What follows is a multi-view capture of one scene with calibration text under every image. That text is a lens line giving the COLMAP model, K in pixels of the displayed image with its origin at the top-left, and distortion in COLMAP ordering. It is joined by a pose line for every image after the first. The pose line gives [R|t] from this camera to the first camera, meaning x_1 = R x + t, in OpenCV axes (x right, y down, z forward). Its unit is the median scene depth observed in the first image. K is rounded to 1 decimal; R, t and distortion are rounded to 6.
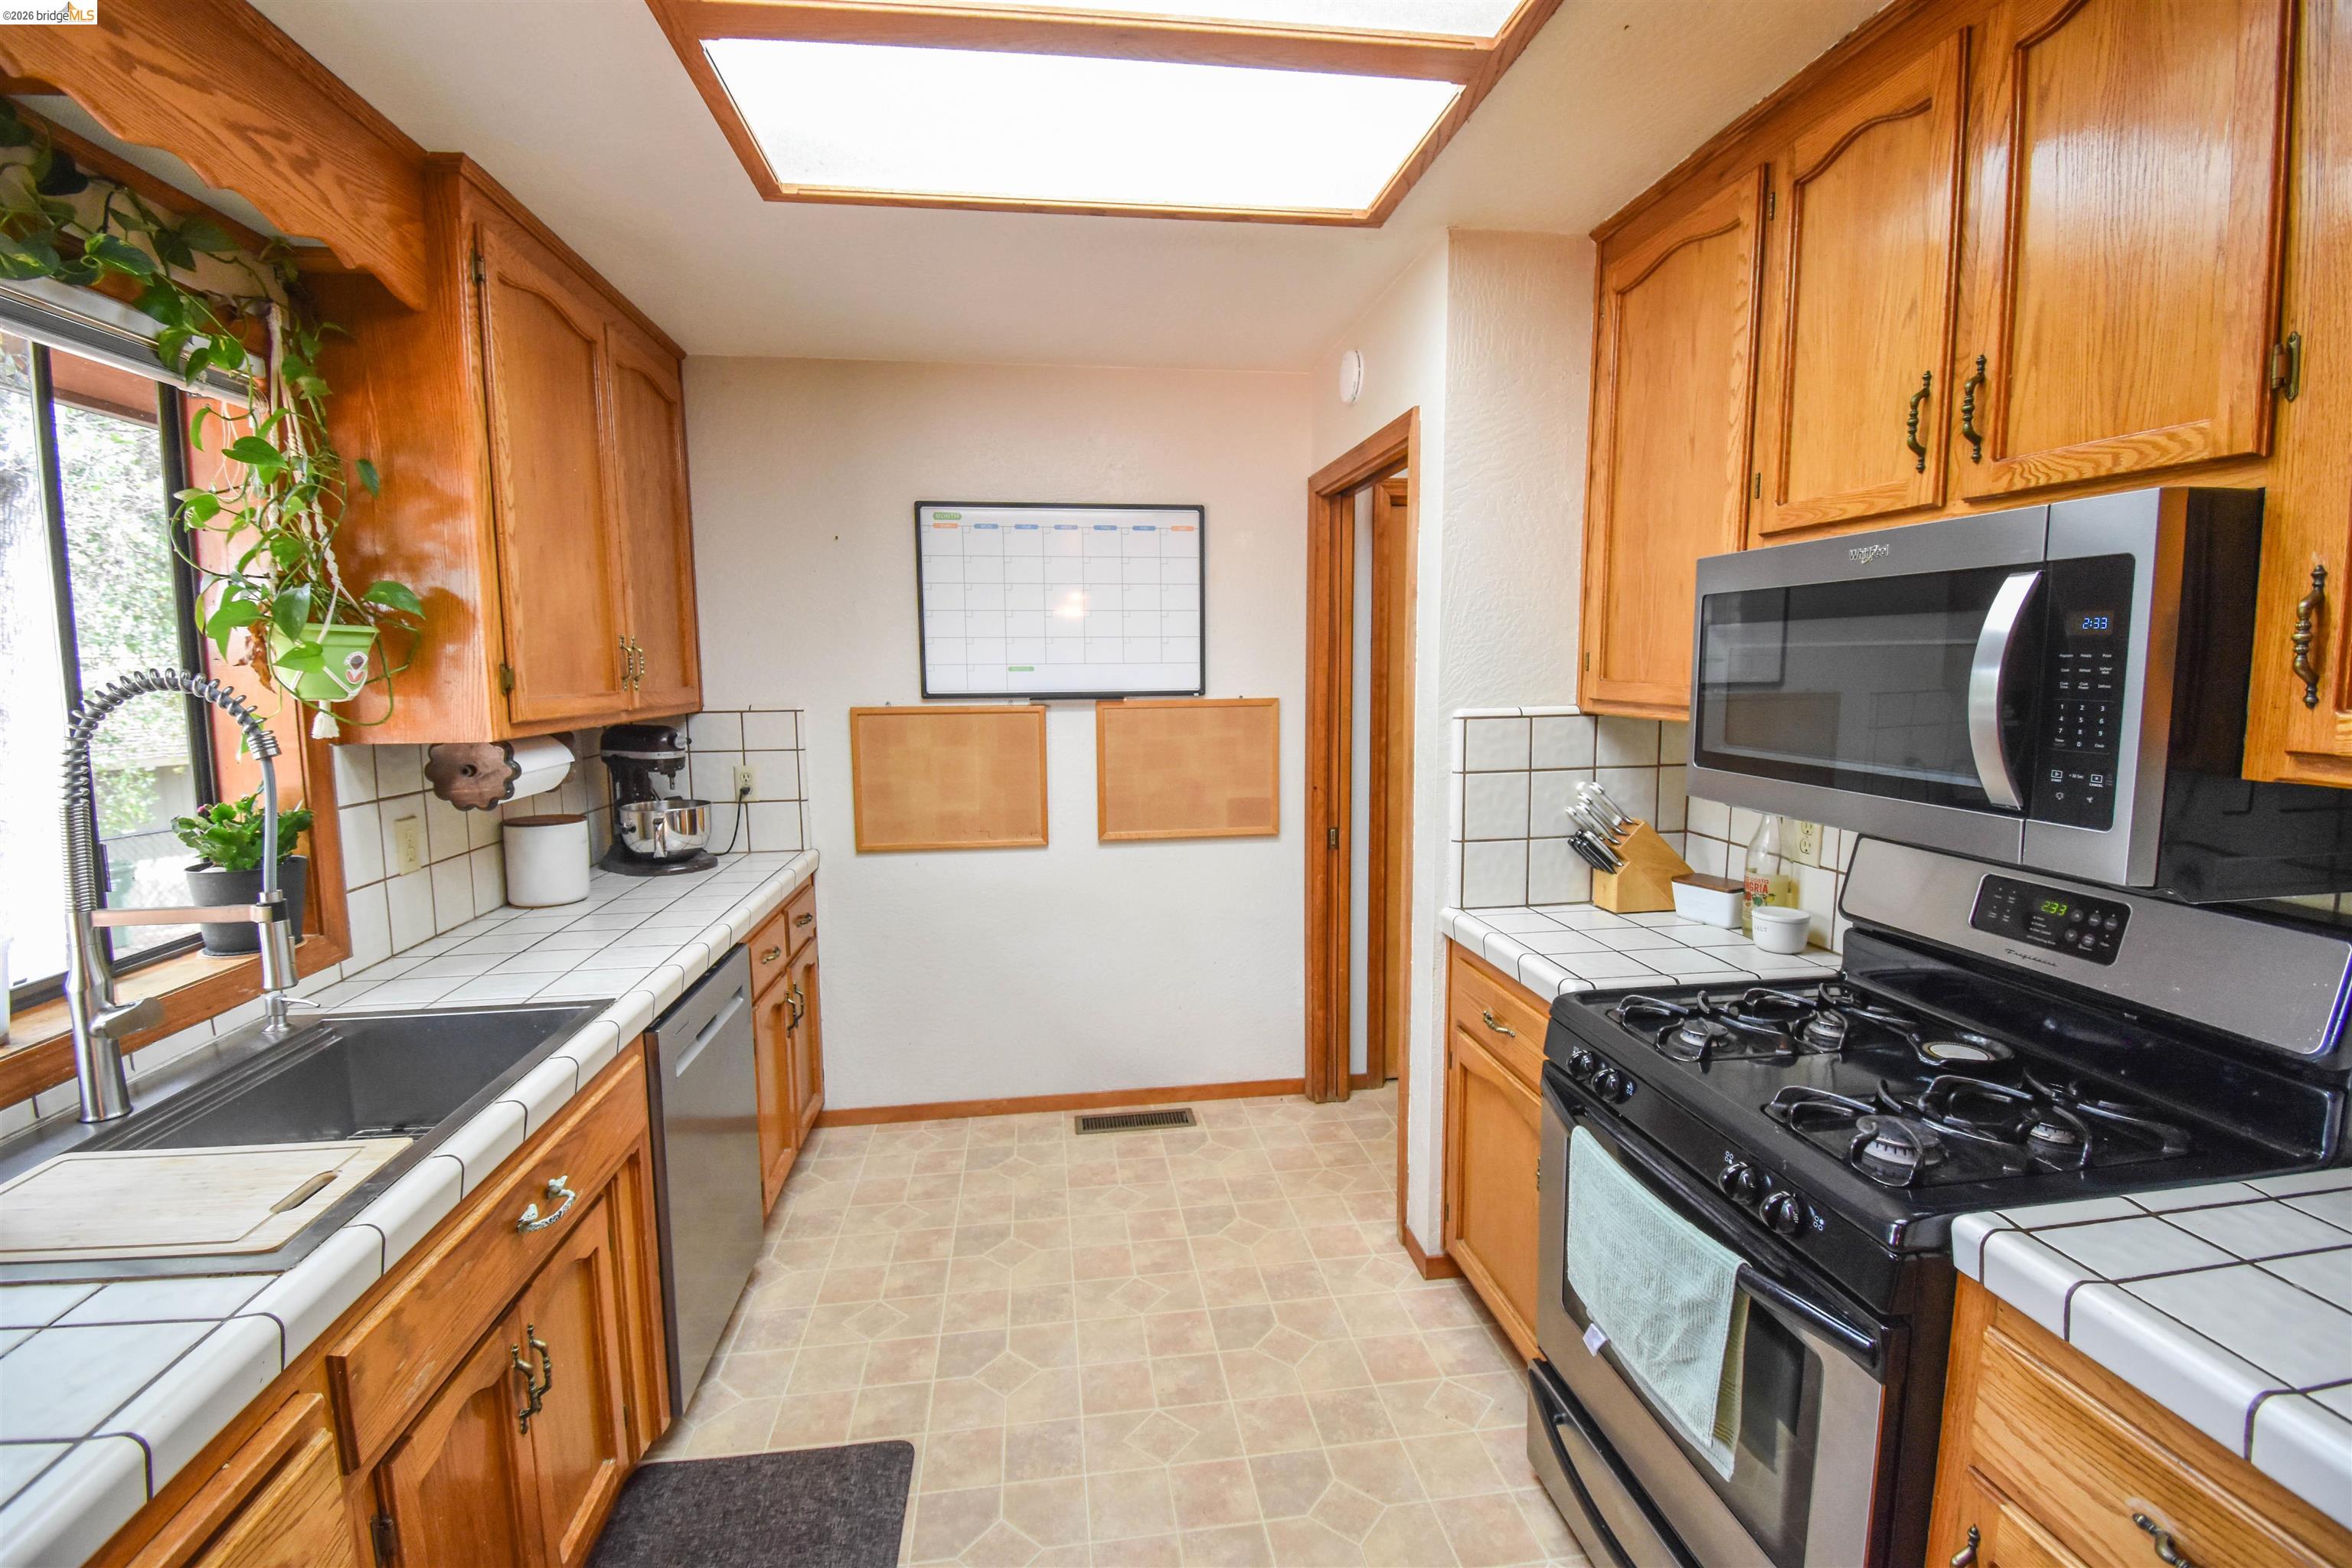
lens RADIAL K [[1031.6, 0, 1179.1], [0, 1031.6, 778.3], [0, 0, 1]] dist [0.022065, -0.026772]
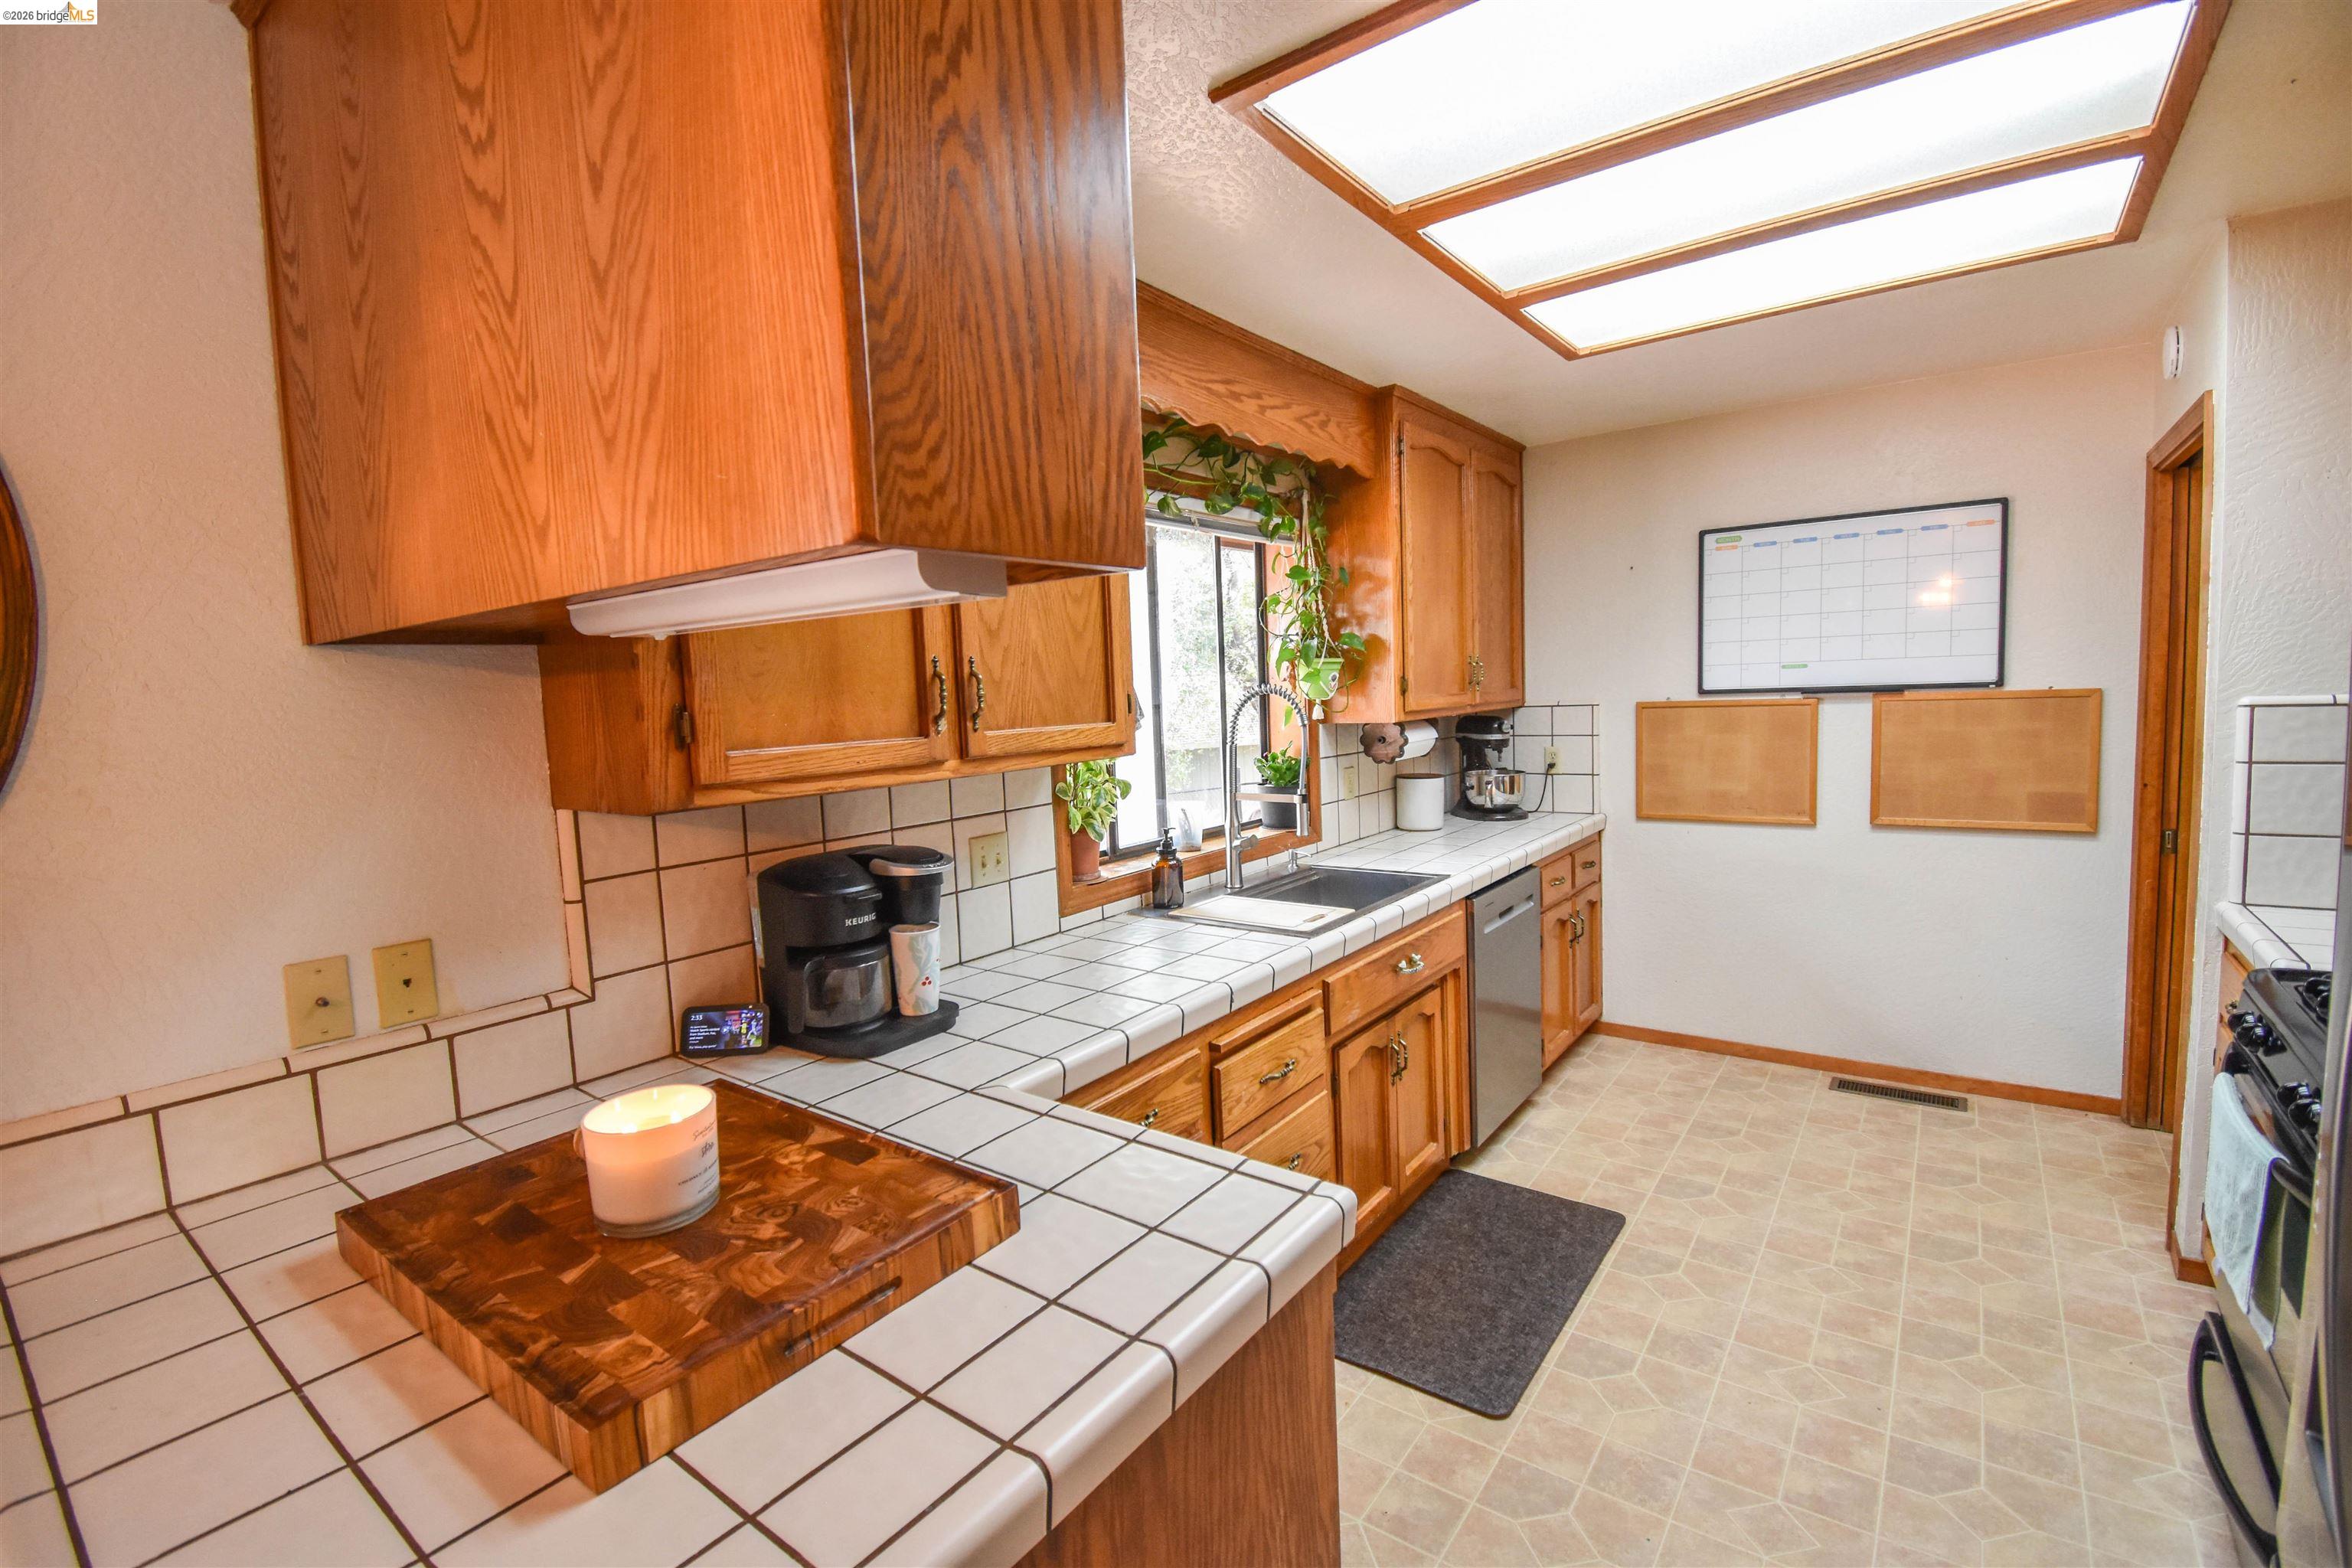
lens RADIAL K [[1031.6, 0, 1179.1], [0, 1031.6, 778.3], [0, 0, 1]] dist [0.022065, -0.026772]
pose [[0.709823, 0.042630, -0.703088, 0.280229], [-0.043104, 0.998925, 0.017050, 0.042143], [0.703060, 0.018203, 0.710898, -0.448906]]
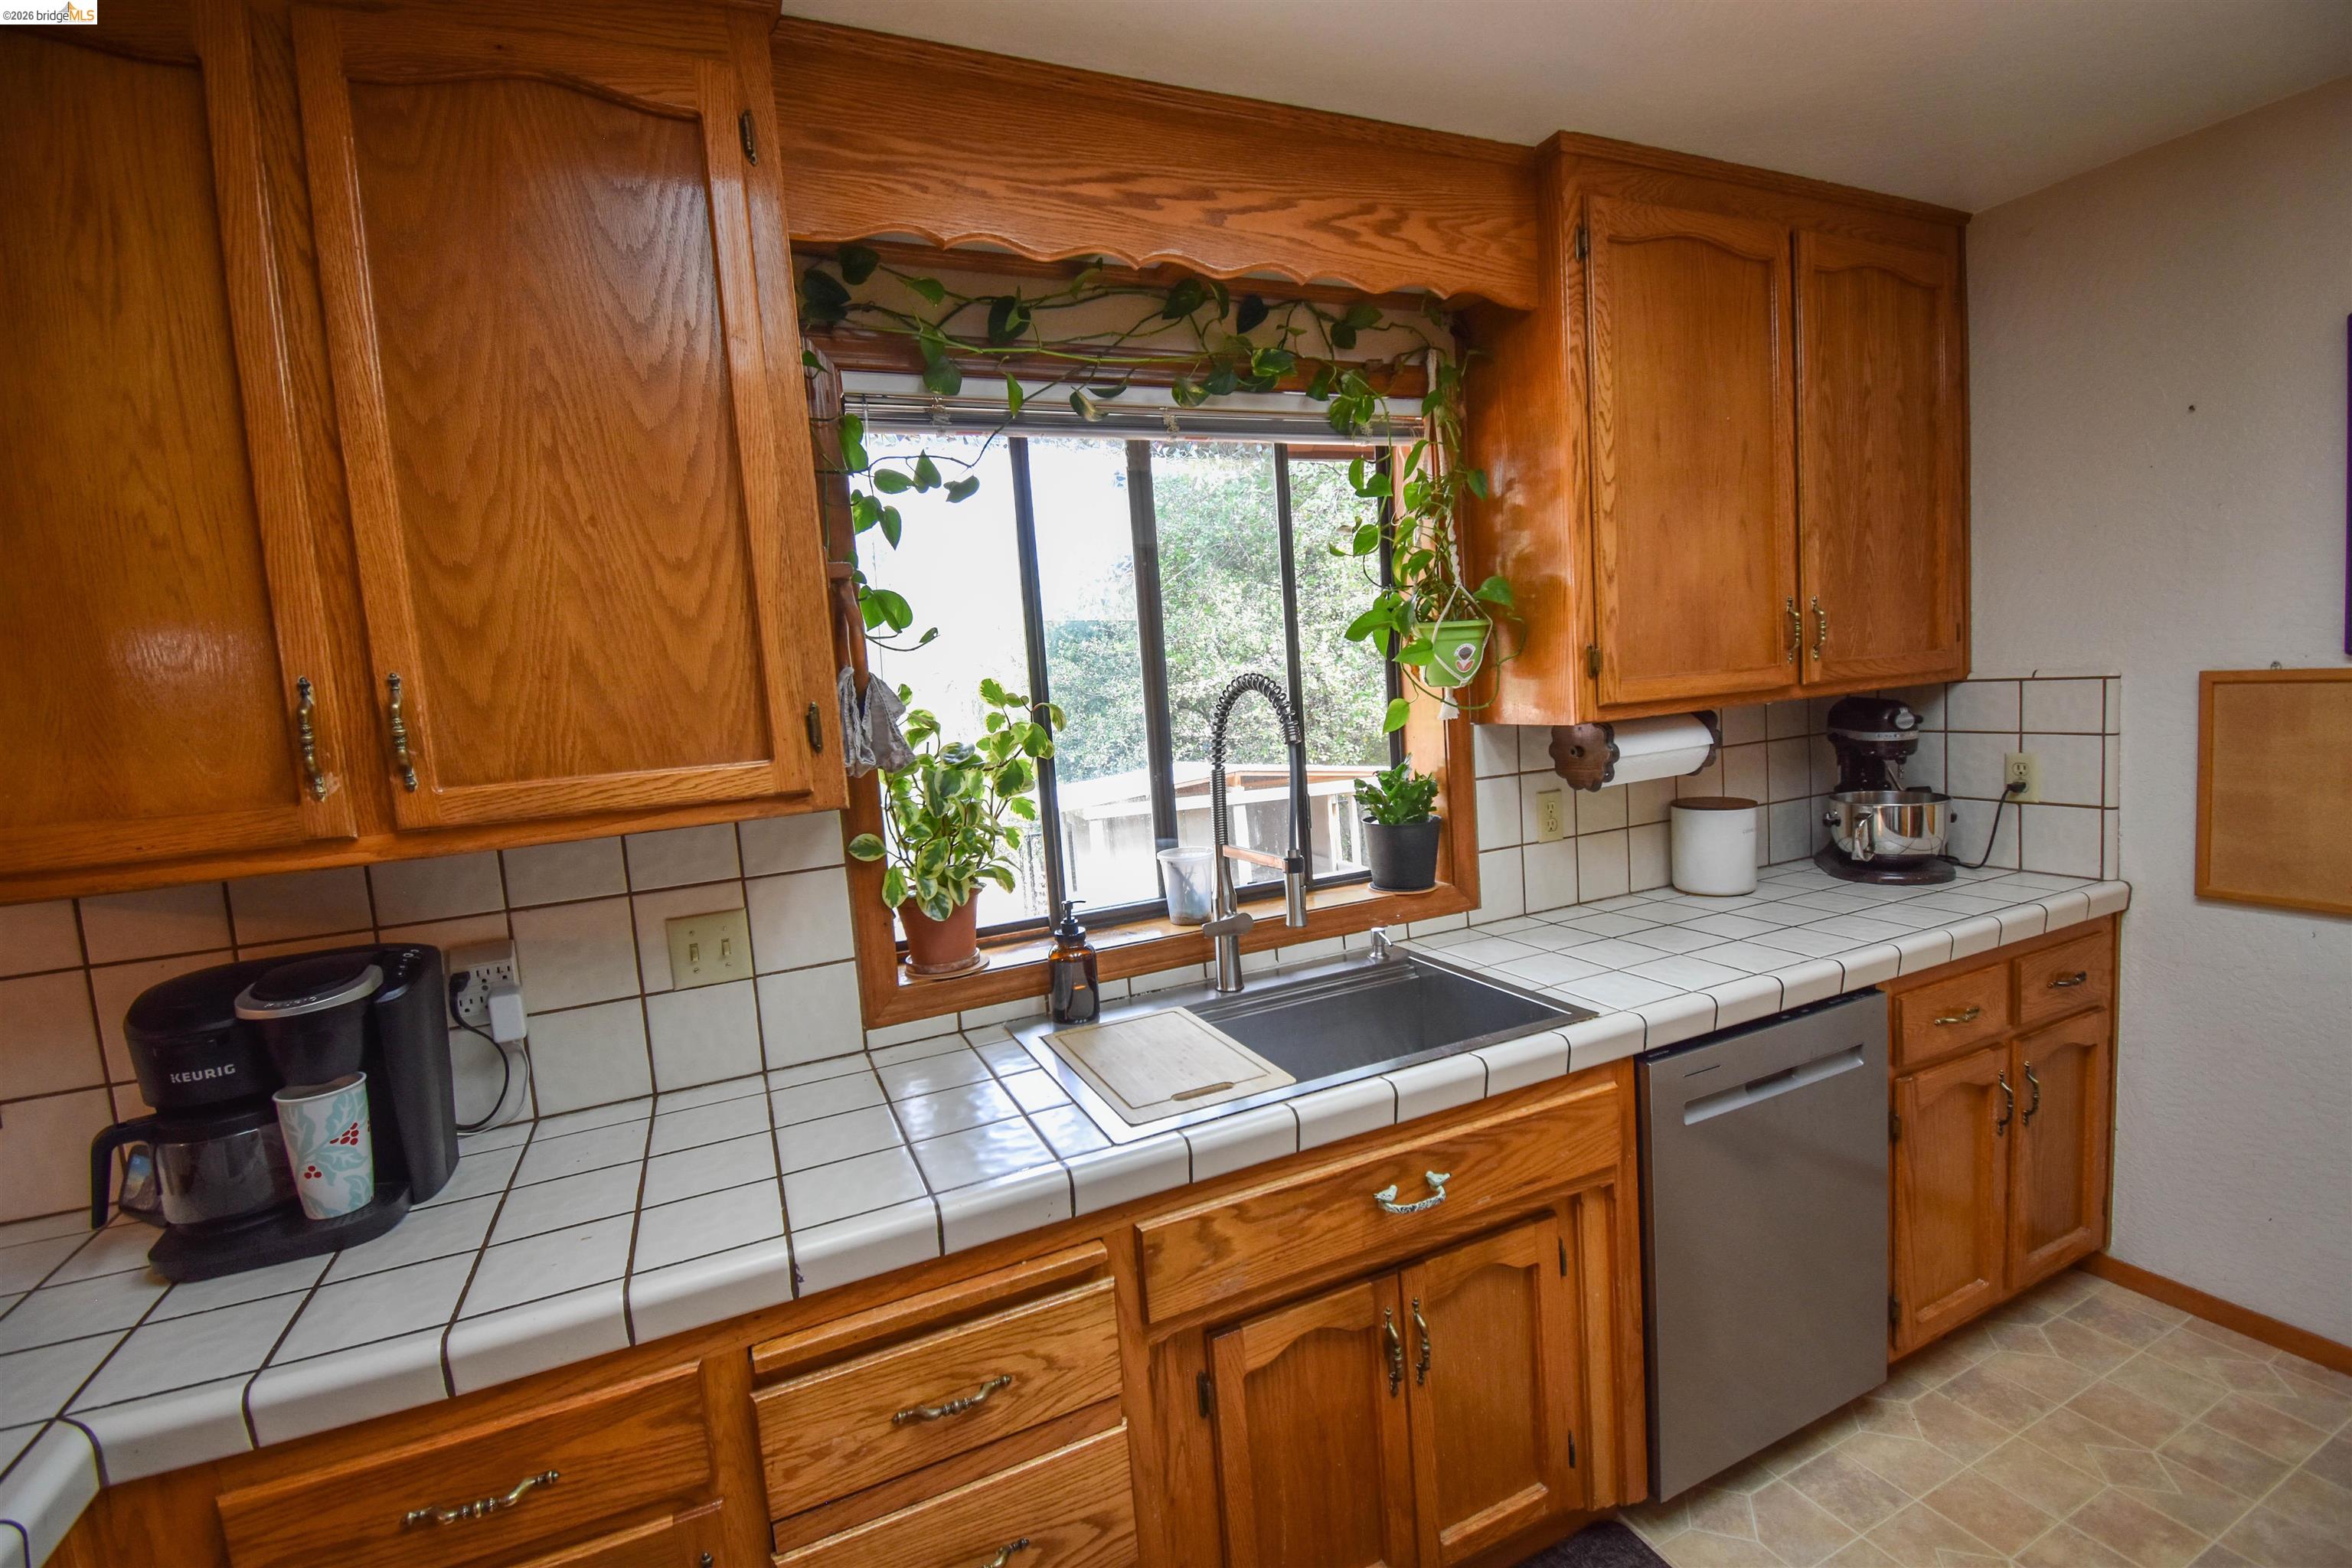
lens RADIAL K [[1031.6, 0, 1179.1], [0, 1031.6, 778.3], [0, 0, 1]] dist [0.022065, -0.026772]
pose [[0.282060, 0.081029, -0.955969, 0.186744], [-0.035541, 0.996626, 0.073989, -0.043508], [0.958738, 0.013107, 0.283988, 0.343991]]
